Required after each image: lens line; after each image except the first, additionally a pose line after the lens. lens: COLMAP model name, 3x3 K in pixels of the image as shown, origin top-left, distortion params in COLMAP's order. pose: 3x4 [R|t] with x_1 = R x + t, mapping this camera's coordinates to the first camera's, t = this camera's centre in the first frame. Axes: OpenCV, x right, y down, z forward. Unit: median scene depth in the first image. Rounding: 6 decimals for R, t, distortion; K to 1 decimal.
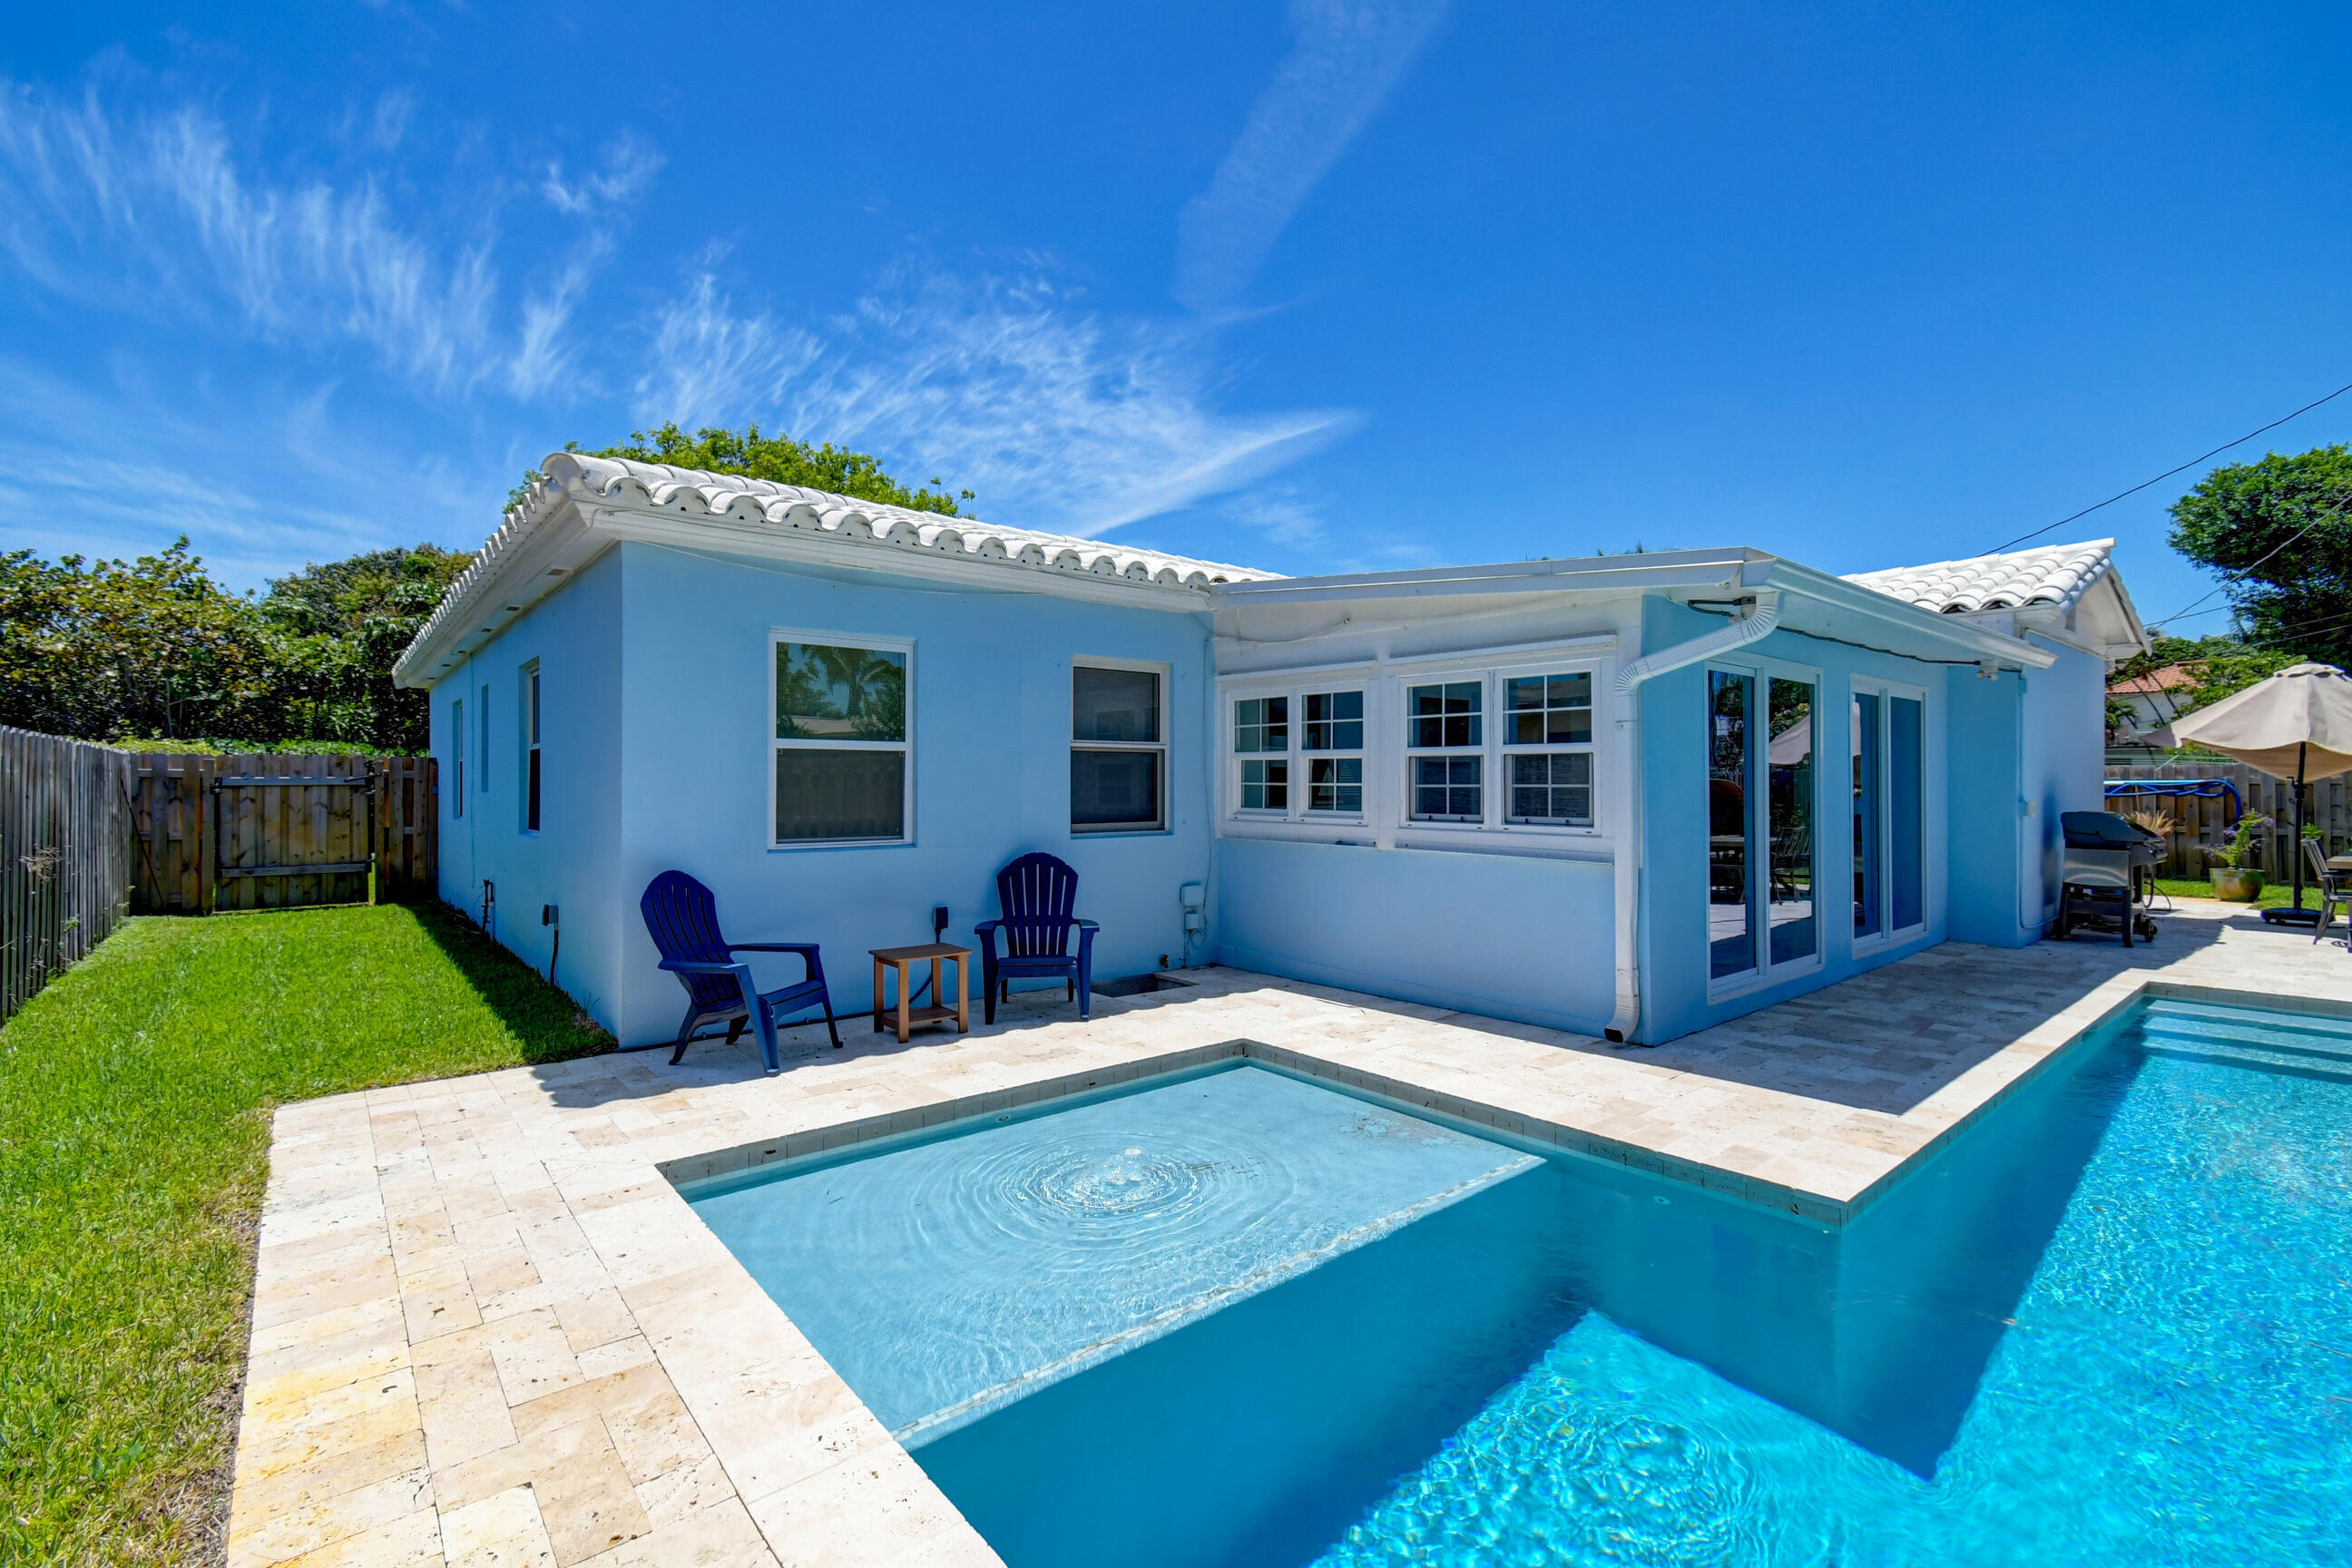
lens RADIAL K [[1038.3, 0, 1173.4], [0, 1038.3, 765.8], [0, 0, 1]] dist [0.008109, -0.001818]
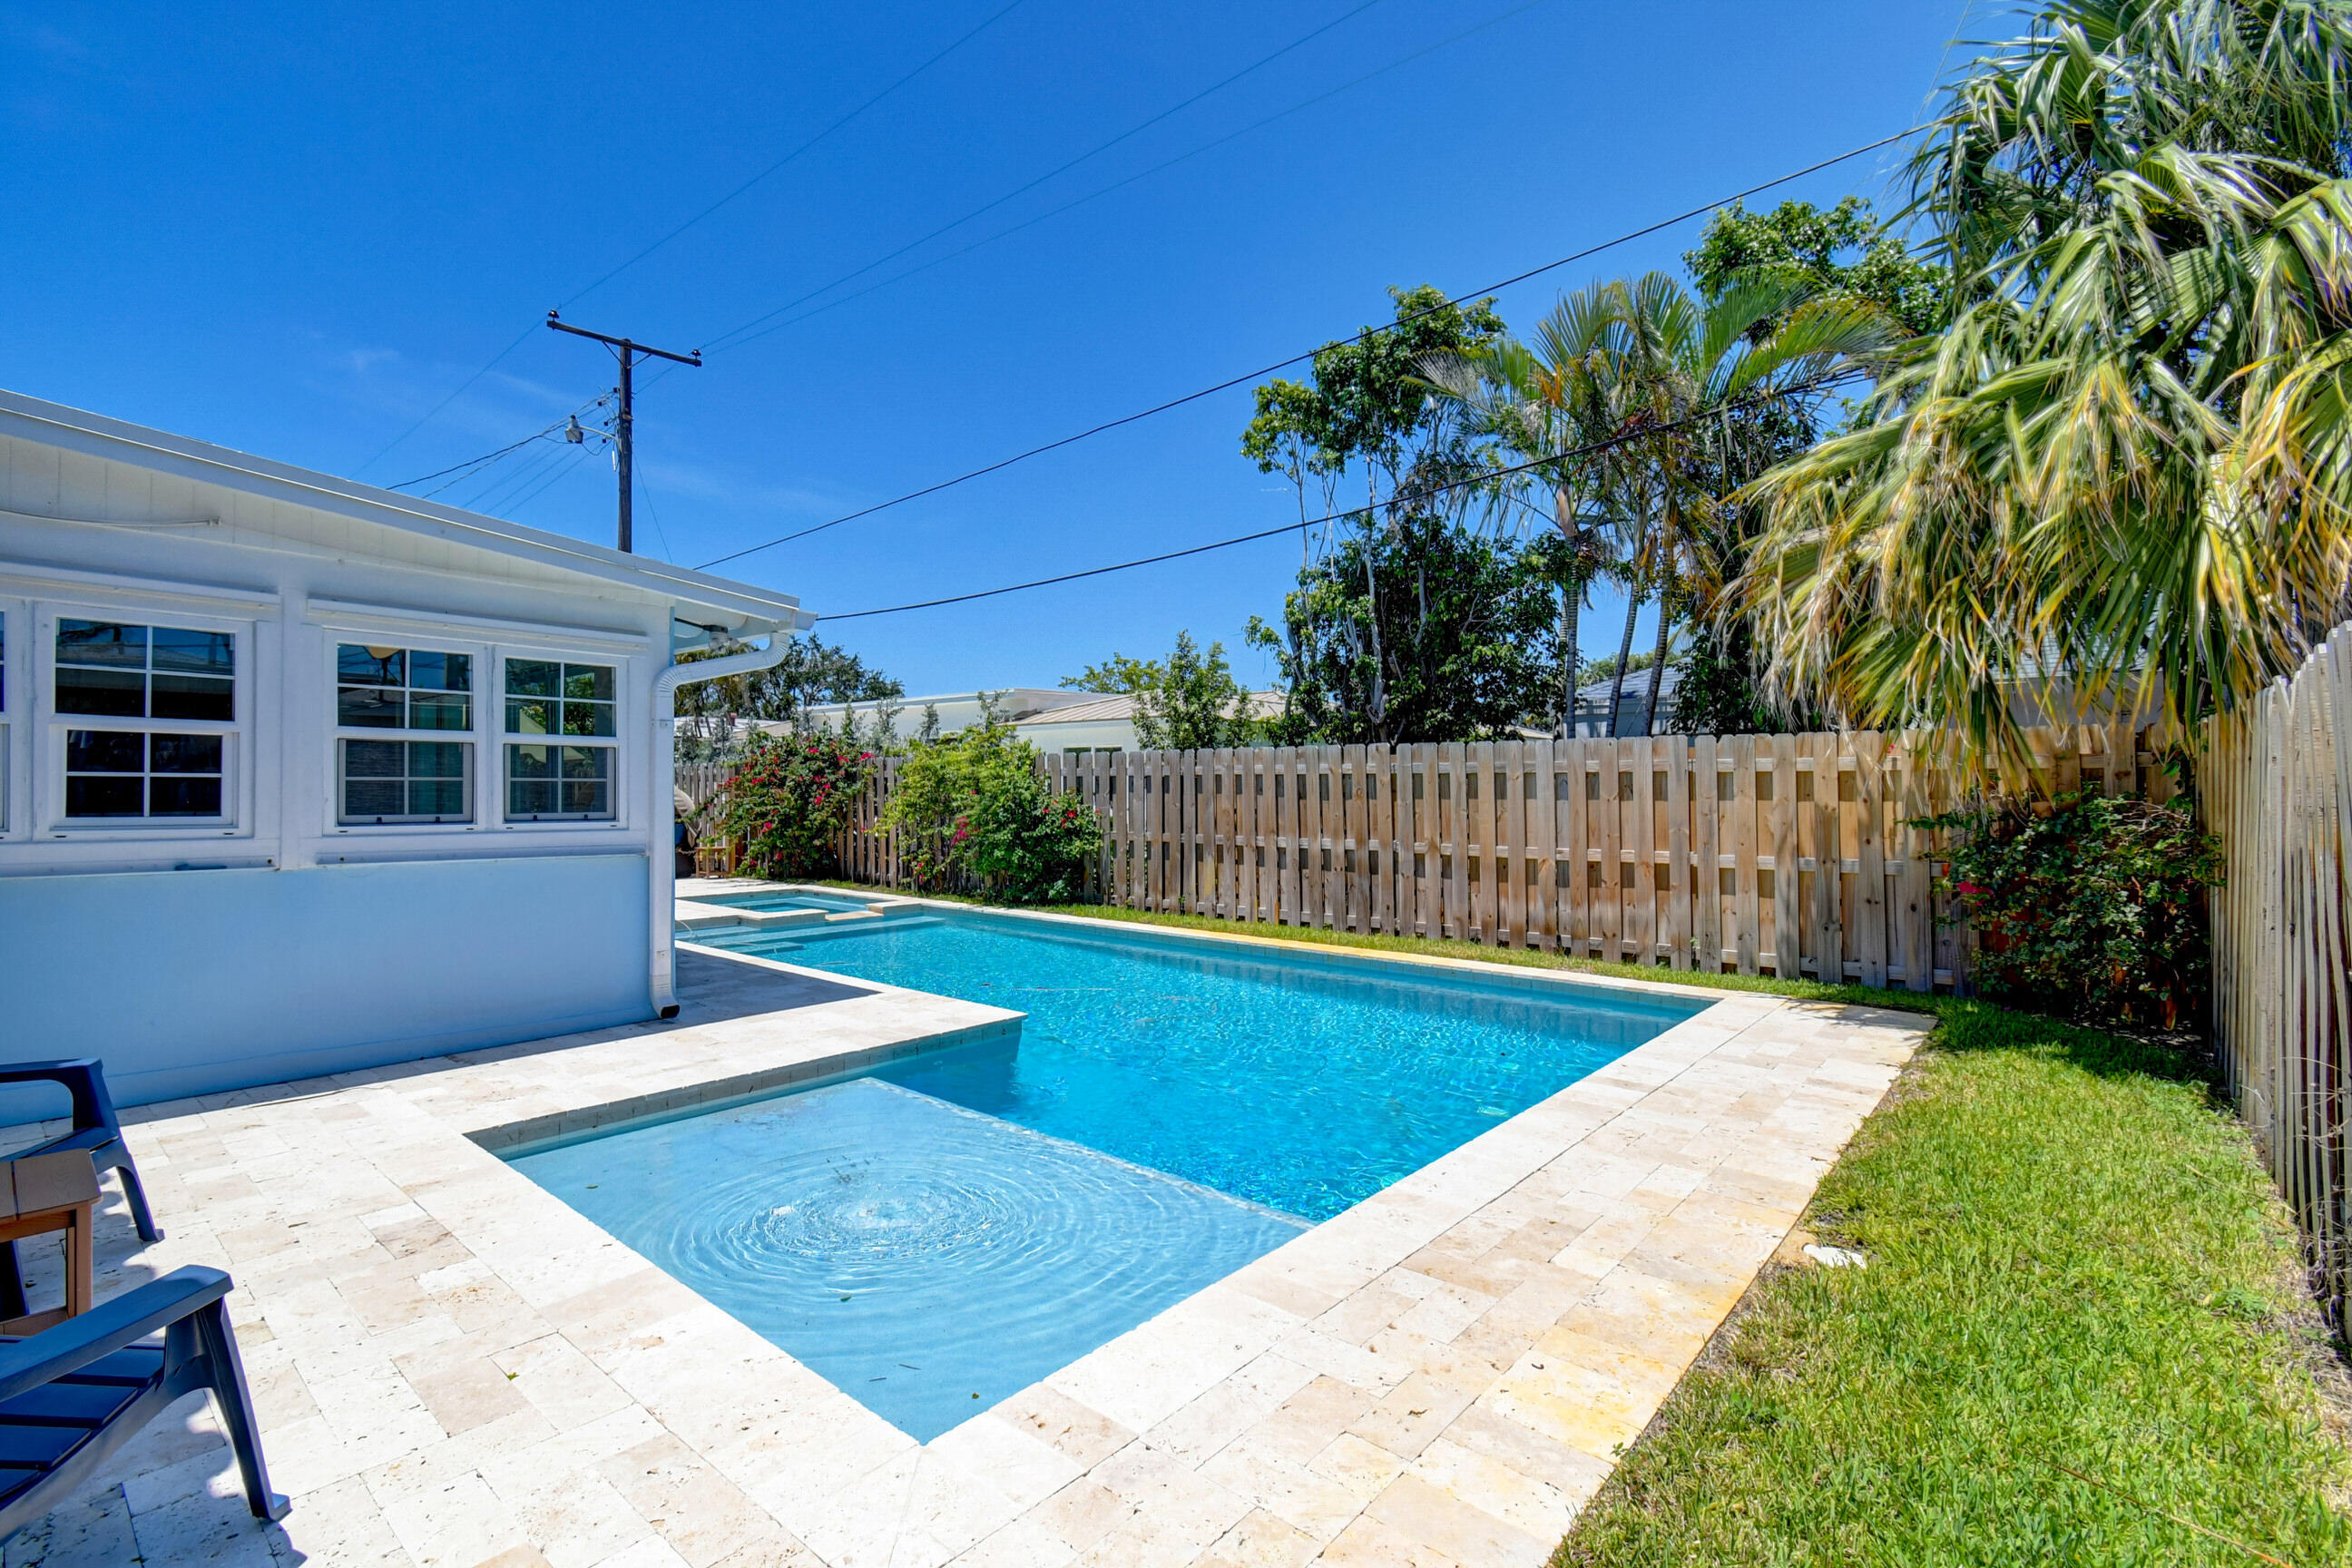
lens RADIAL K [[1038.3, 0, 1172.3], [0, 1038.3, 794.0], [0, 0, 1]] dist [0.008109, -0.001818]
pose [[-0.153424, -0.006524, 0.988139, -0.657979], [-0.021063, 0.999773, 0.003331, 0.017473], [-0.987936, -0.020302, -0.153526, 0.589742]]
